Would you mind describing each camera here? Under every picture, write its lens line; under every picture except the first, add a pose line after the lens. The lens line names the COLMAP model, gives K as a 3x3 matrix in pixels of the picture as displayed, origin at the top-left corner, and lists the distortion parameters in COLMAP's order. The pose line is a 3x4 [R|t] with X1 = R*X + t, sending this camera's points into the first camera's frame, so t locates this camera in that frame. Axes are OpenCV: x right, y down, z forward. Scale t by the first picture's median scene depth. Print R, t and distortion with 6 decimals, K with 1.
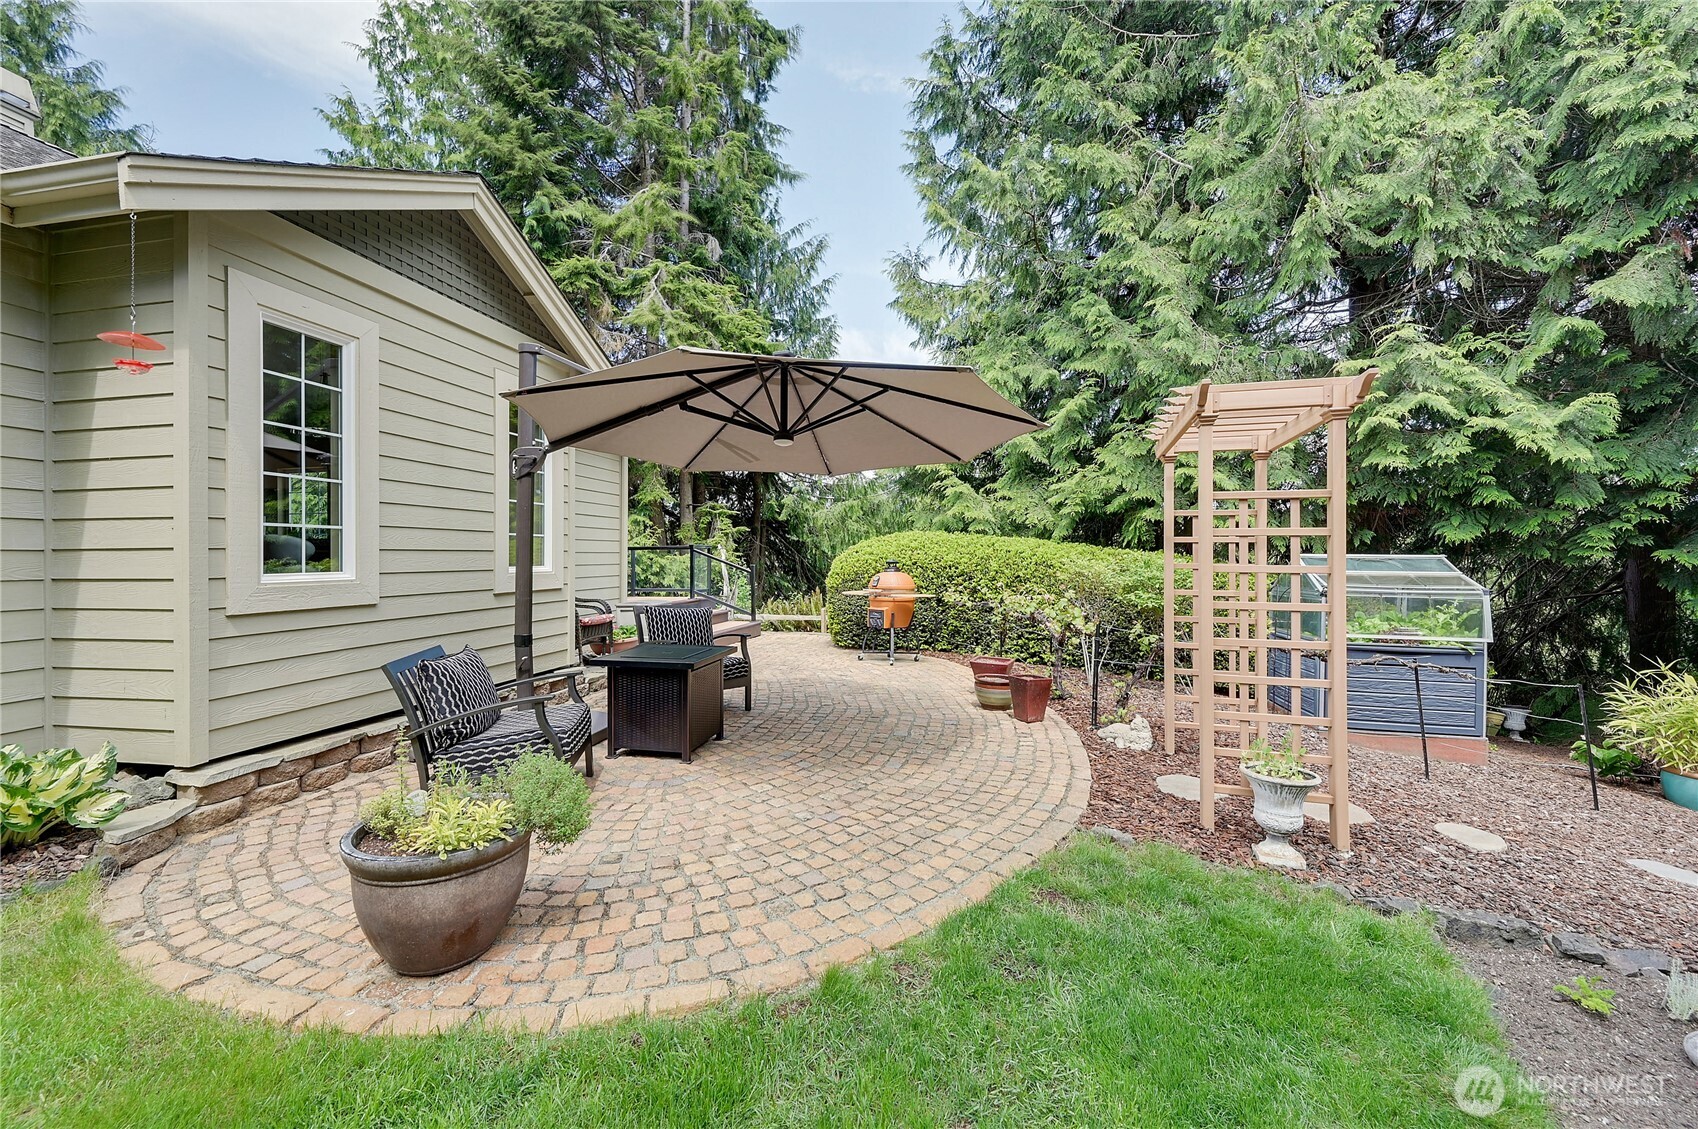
lens RADIAL K [[669.4, 0, 849.7], [0, 669.4, 556.0], [0, 0, 1]] dist [-0.001579, 0.000675]
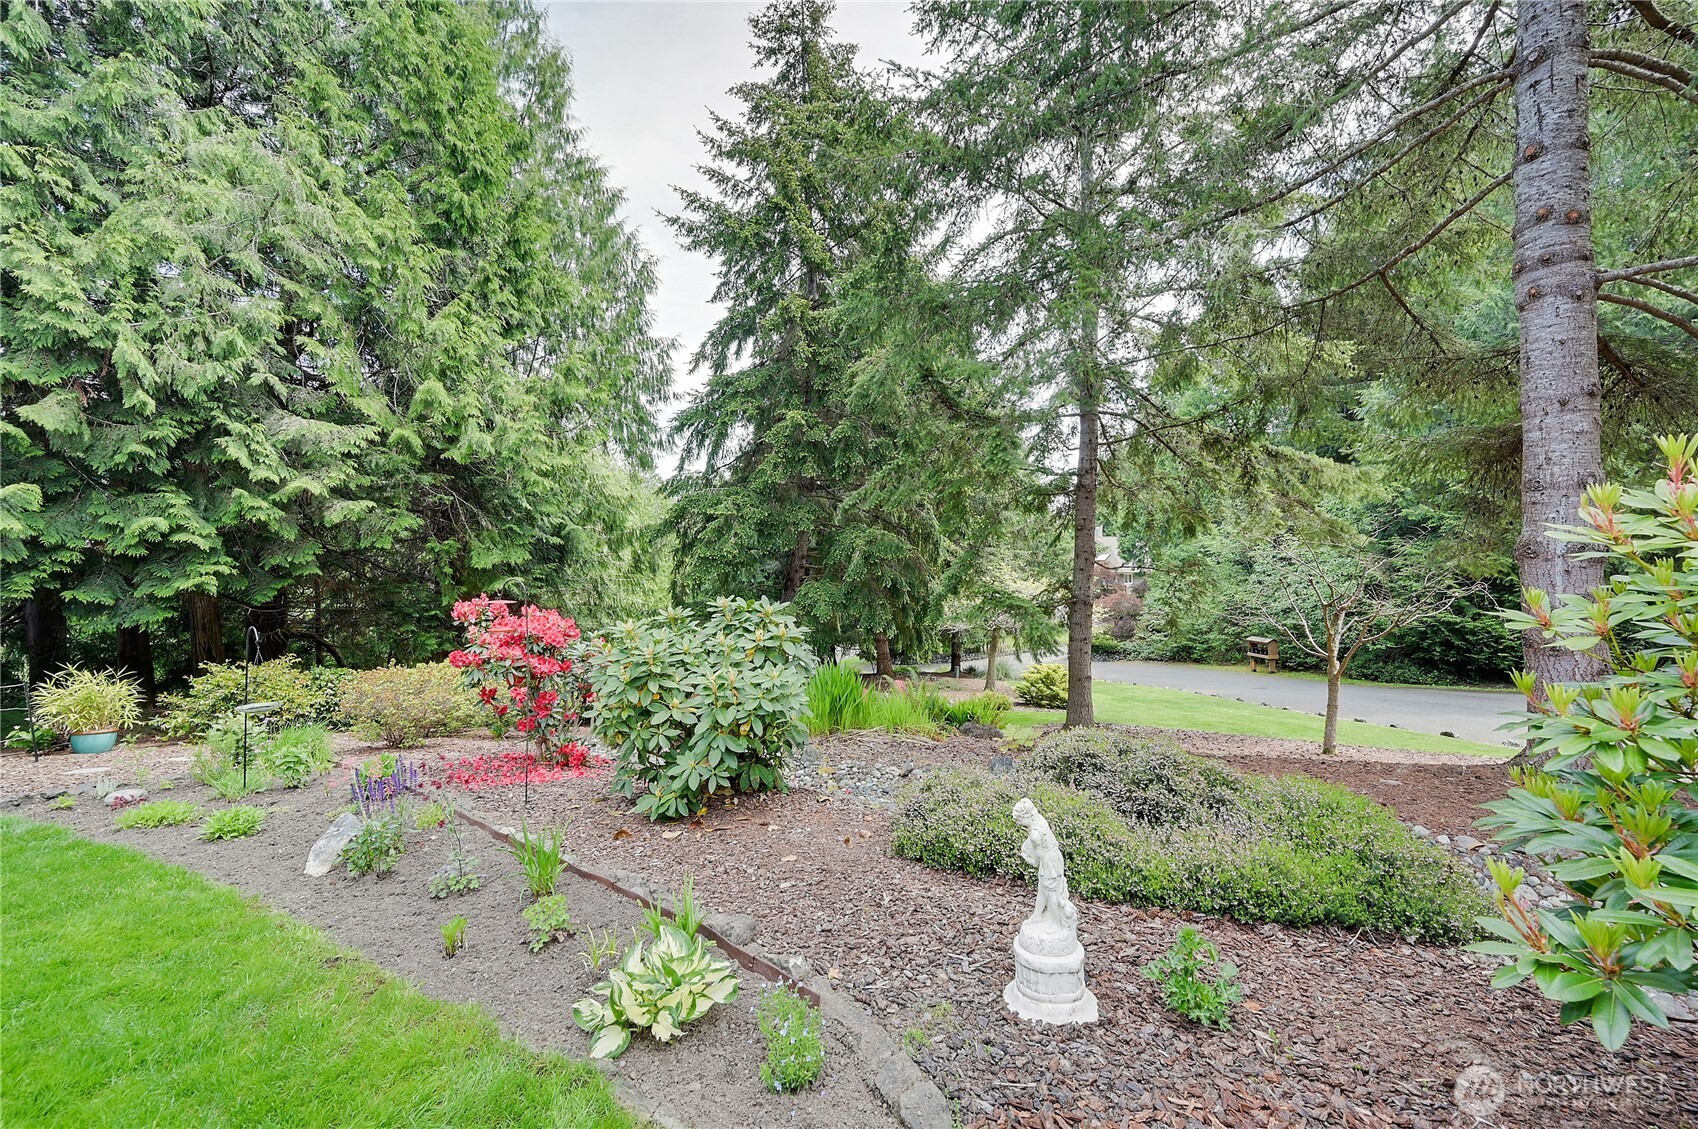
lens RADIAL K [[669.4, 0, 851.1], [0, 669.4, 565.8], [0, 0, 1]] dist [-0.001579, 0.000675]
pose [[-0.195427, 0.015458, 0.980596, -0.607048], [0.019463, 0.999740, -0.011881, -0.014457], [-0.980525, 0.016763, -0.195677, -0.432369]]
